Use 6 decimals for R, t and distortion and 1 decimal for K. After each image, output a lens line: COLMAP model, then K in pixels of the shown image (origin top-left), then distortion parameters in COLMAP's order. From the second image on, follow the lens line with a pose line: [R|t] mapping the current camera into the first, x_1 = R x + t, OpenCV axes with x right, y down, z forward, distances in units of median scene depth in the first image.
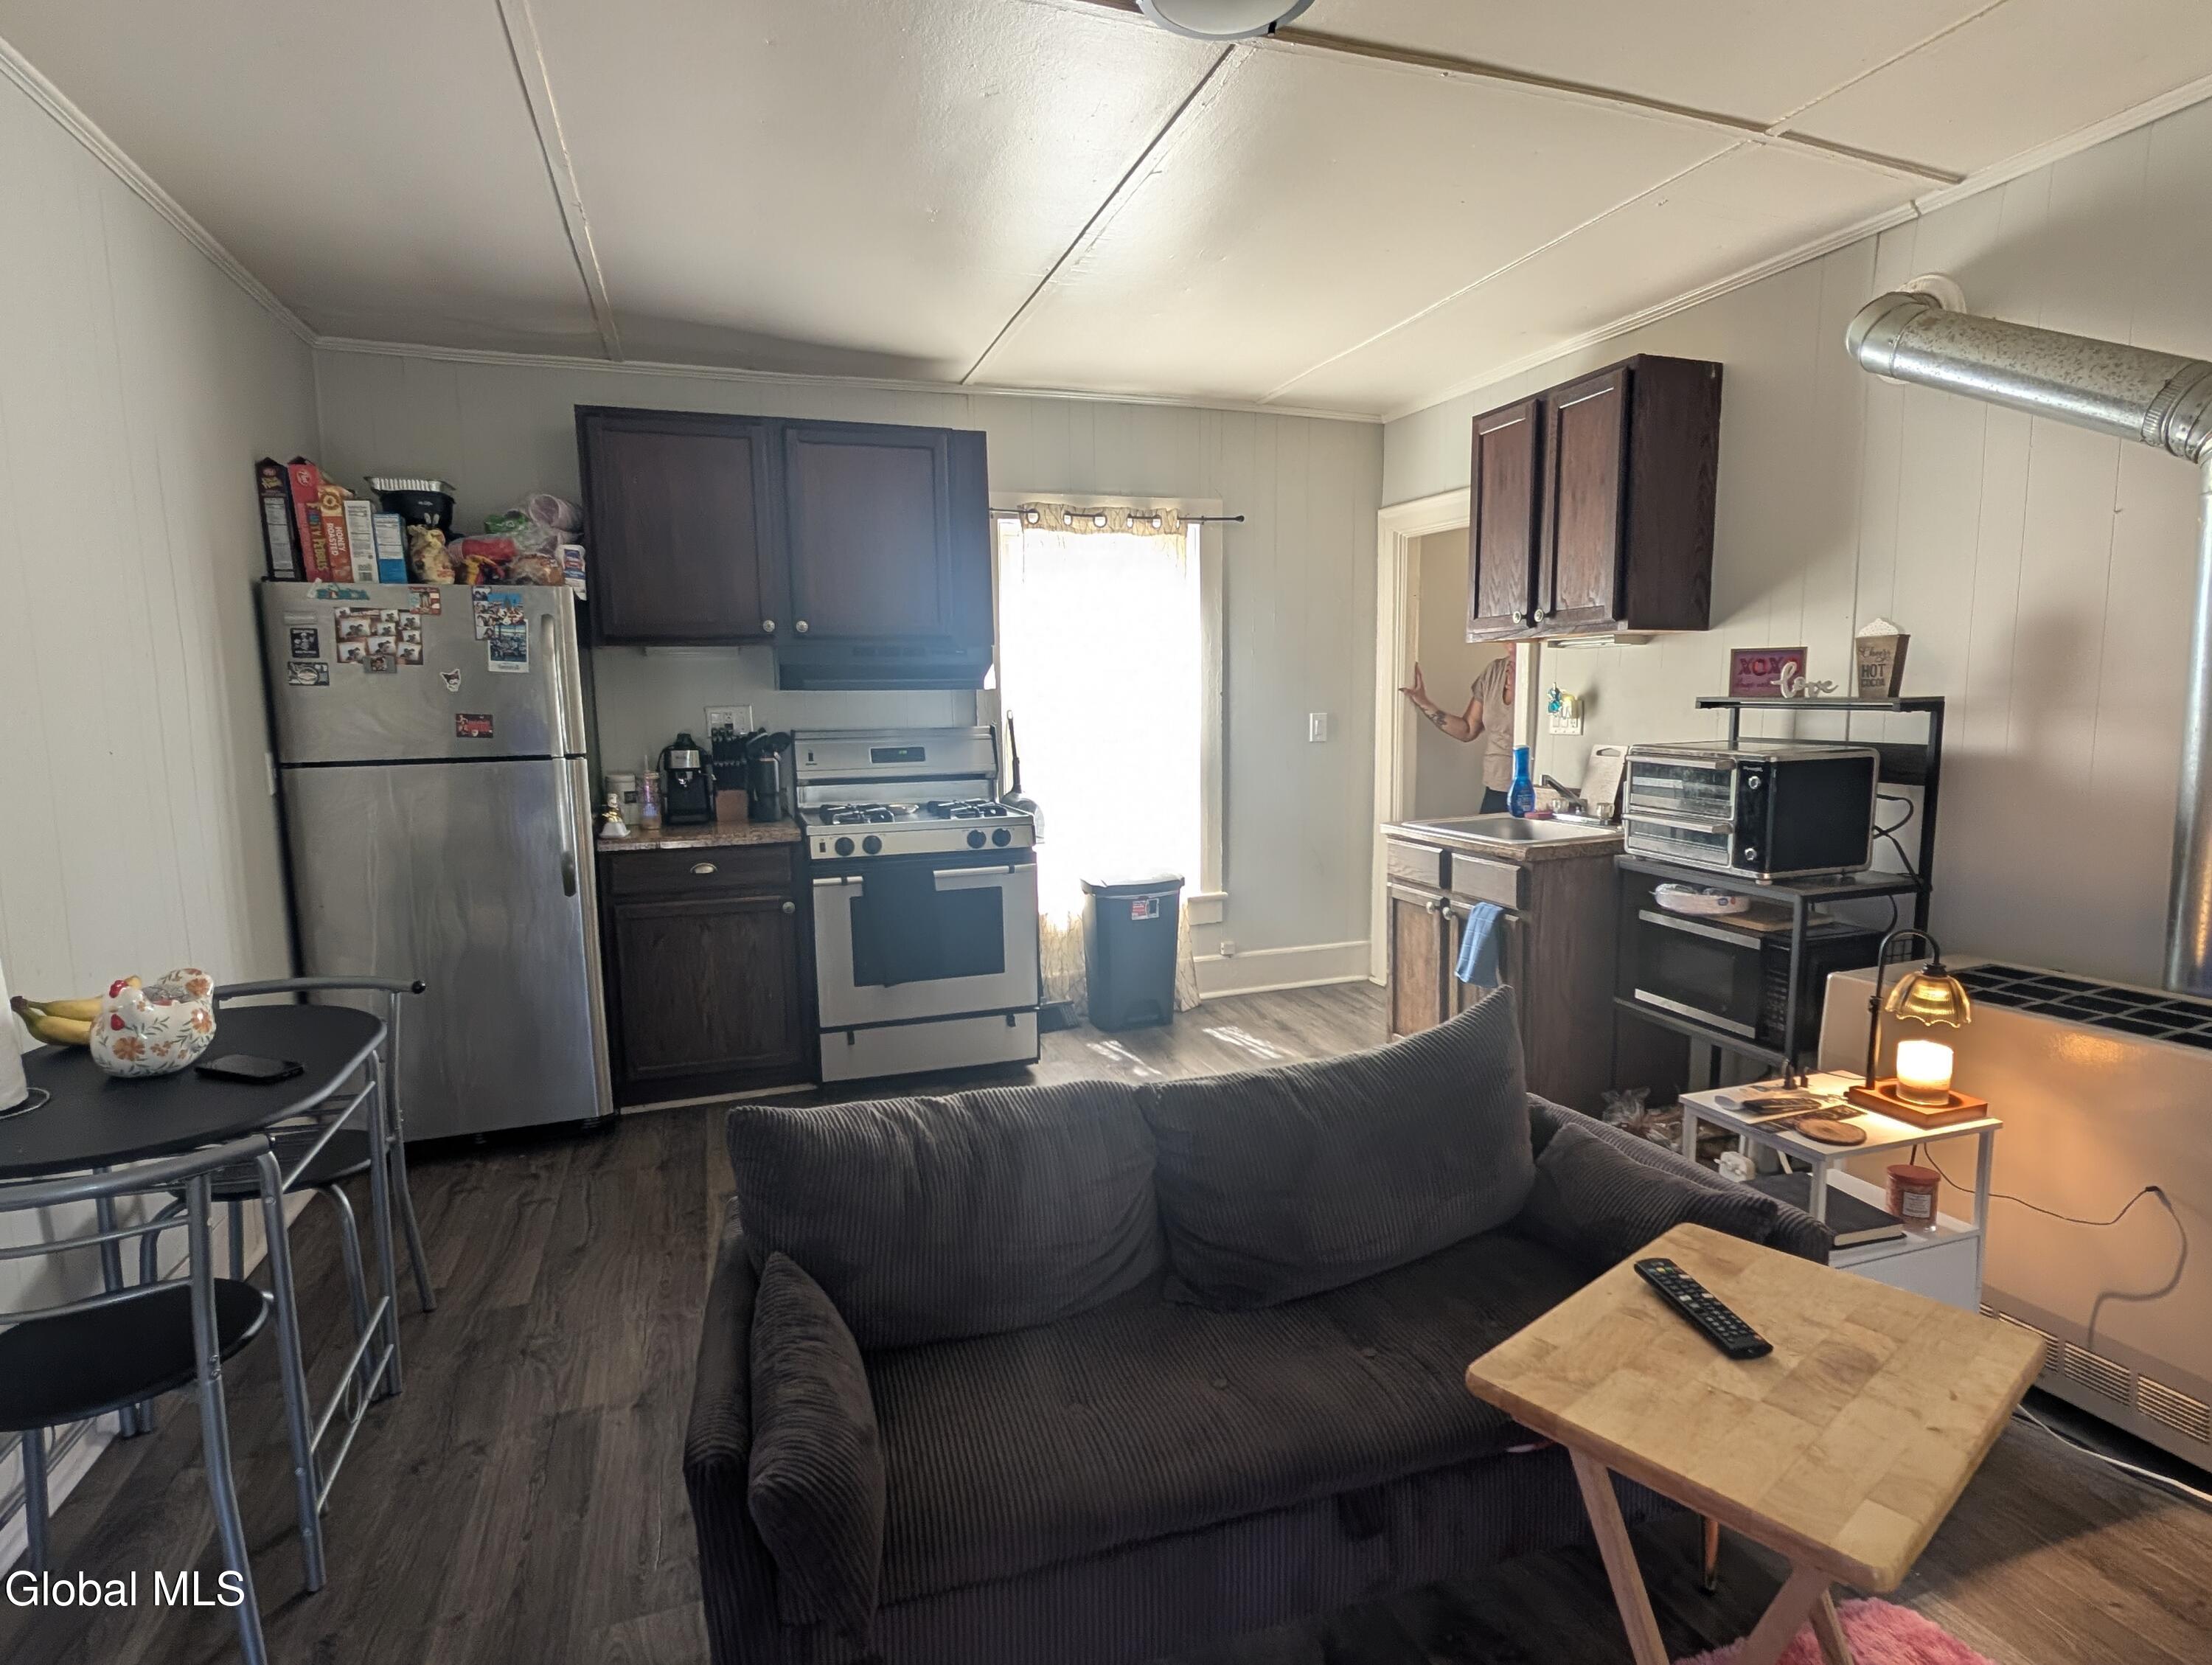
lens RADIAL K [[1130.7, 0, 1107.9], [0, 1130.7, 833.4], [0, 0, 1]] dist [-0.004901, -0.000548]
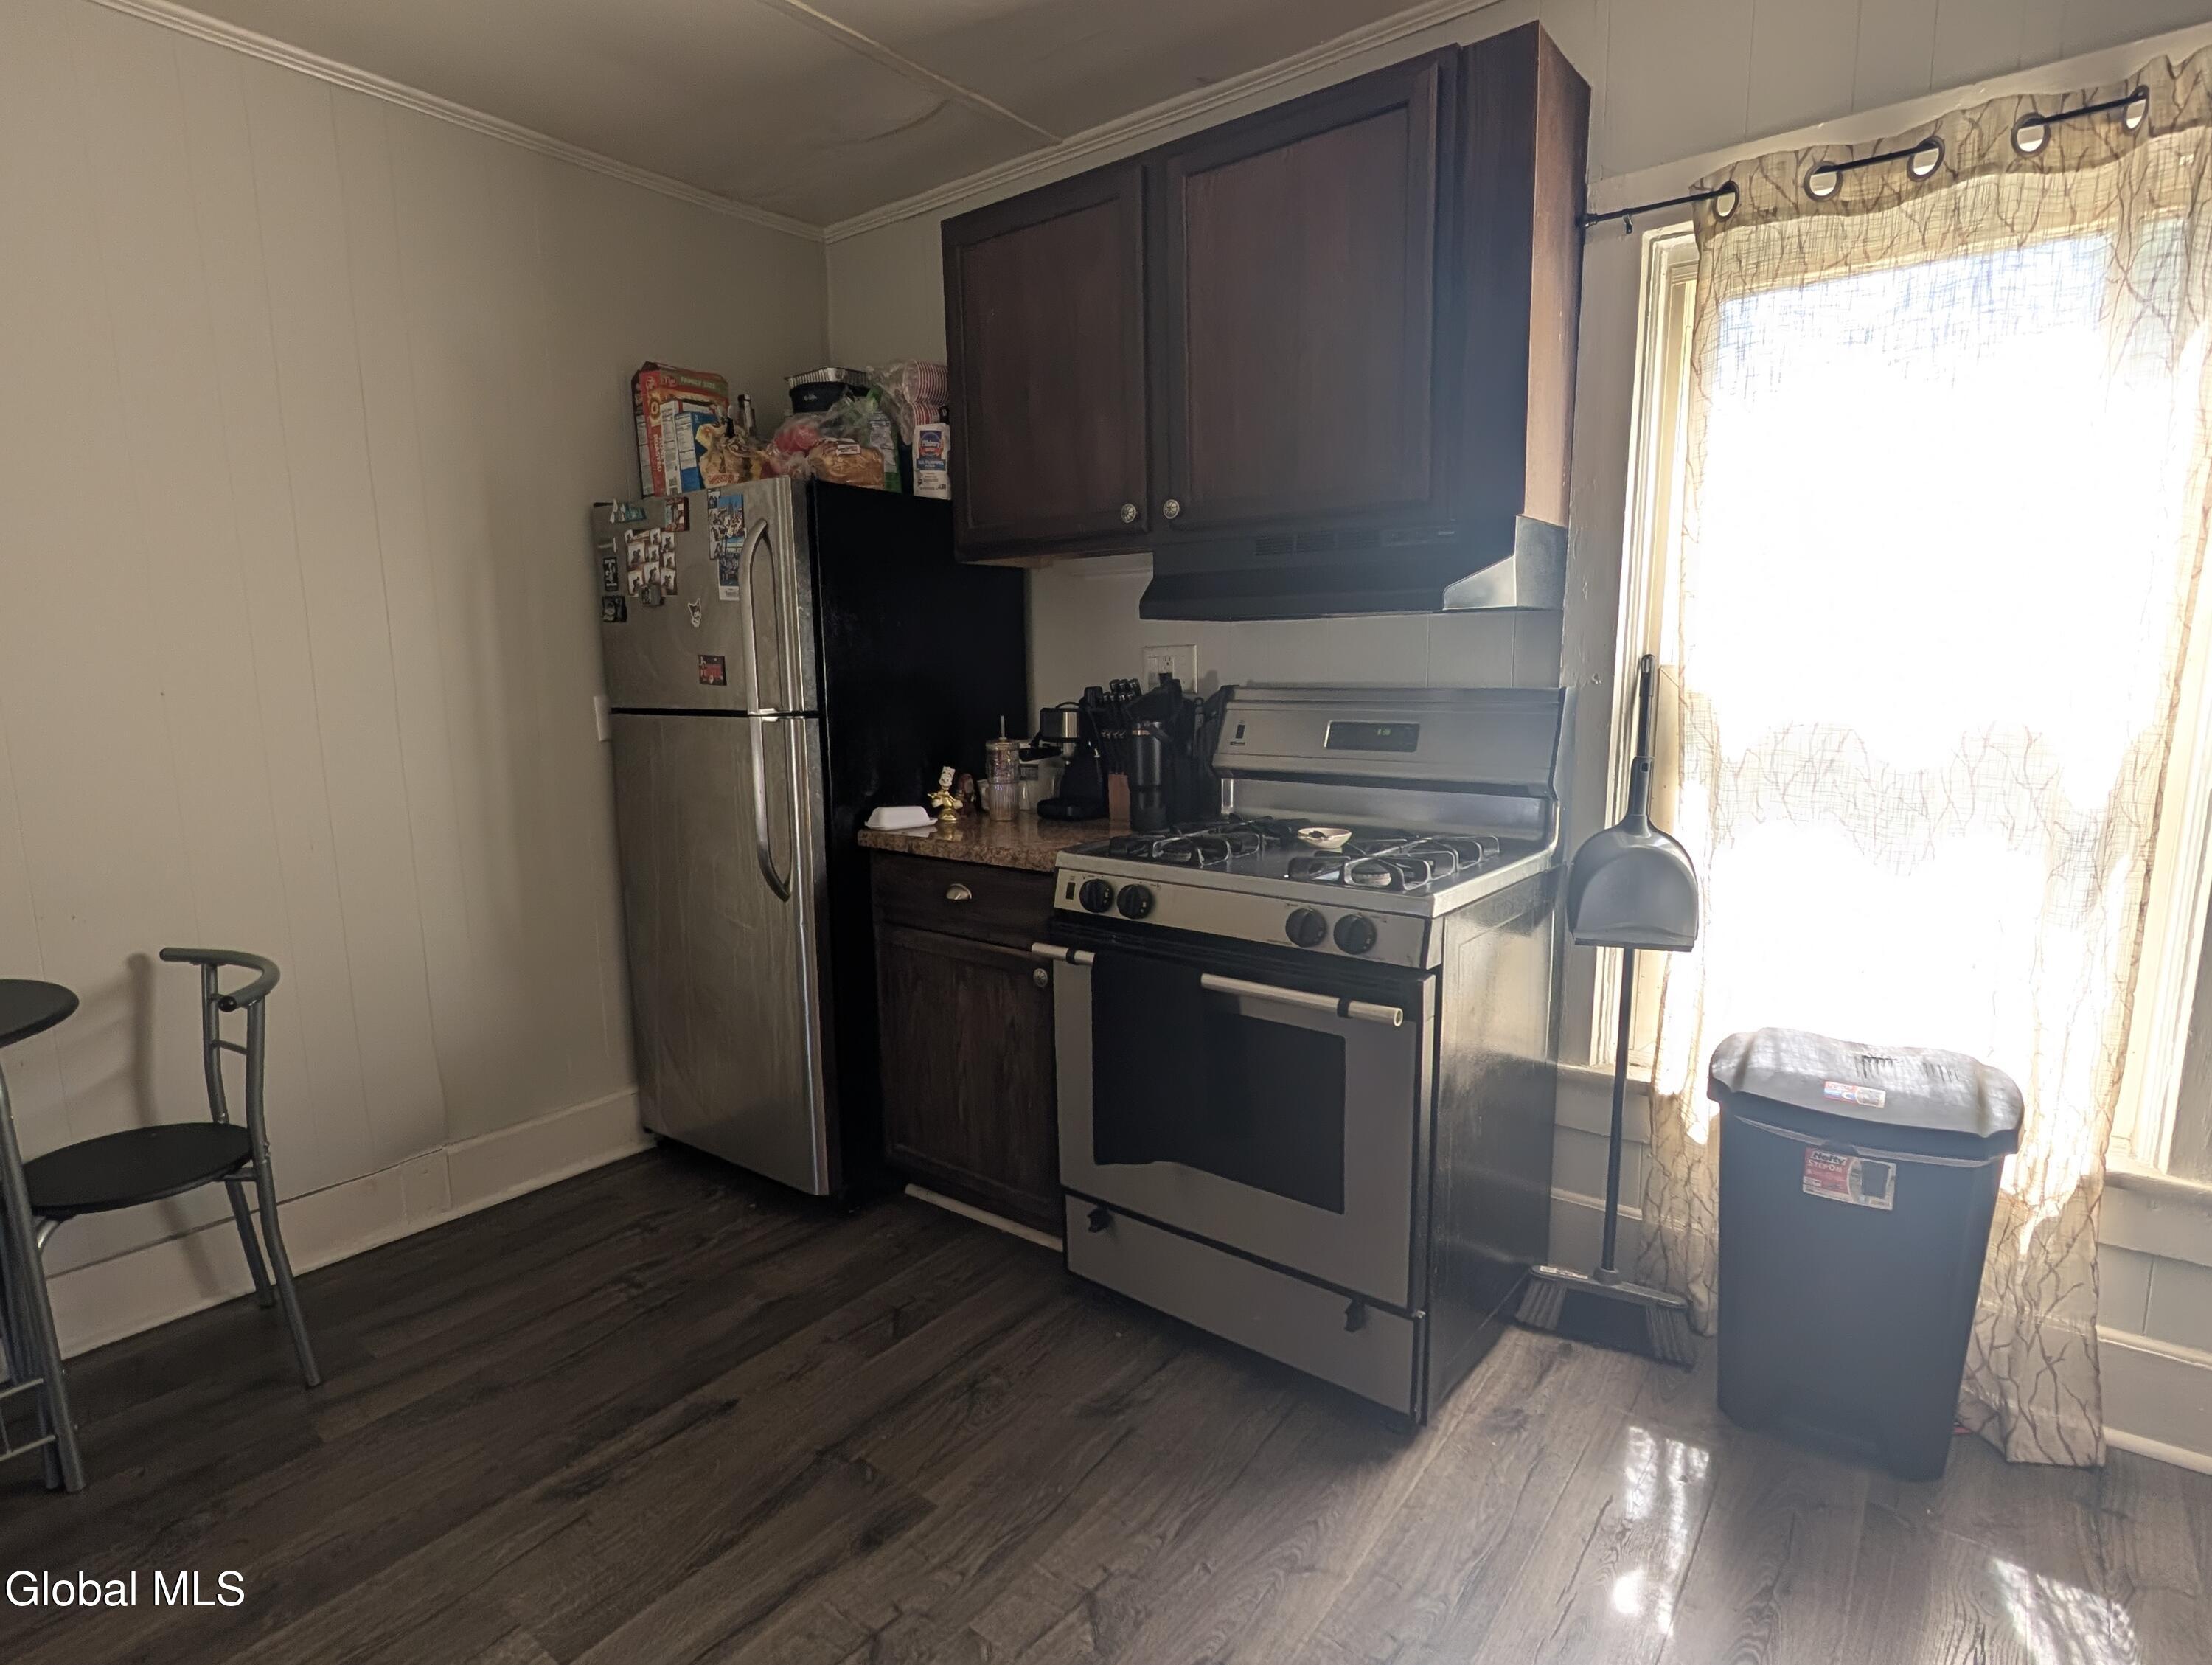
lens RADIAL K [[1130.7, 0, 1109.1], [0, 1130.7, 843.3], [0, 0, 1]] dist [-0.004901, -0.000548]
pose [[0.553792, 0.140060, -0.820791, 0.233170], [-0.094986, 0.989943, 0.104837, -0.075191], [0.827220, 0.019906, 0.561526, 0.699128]]
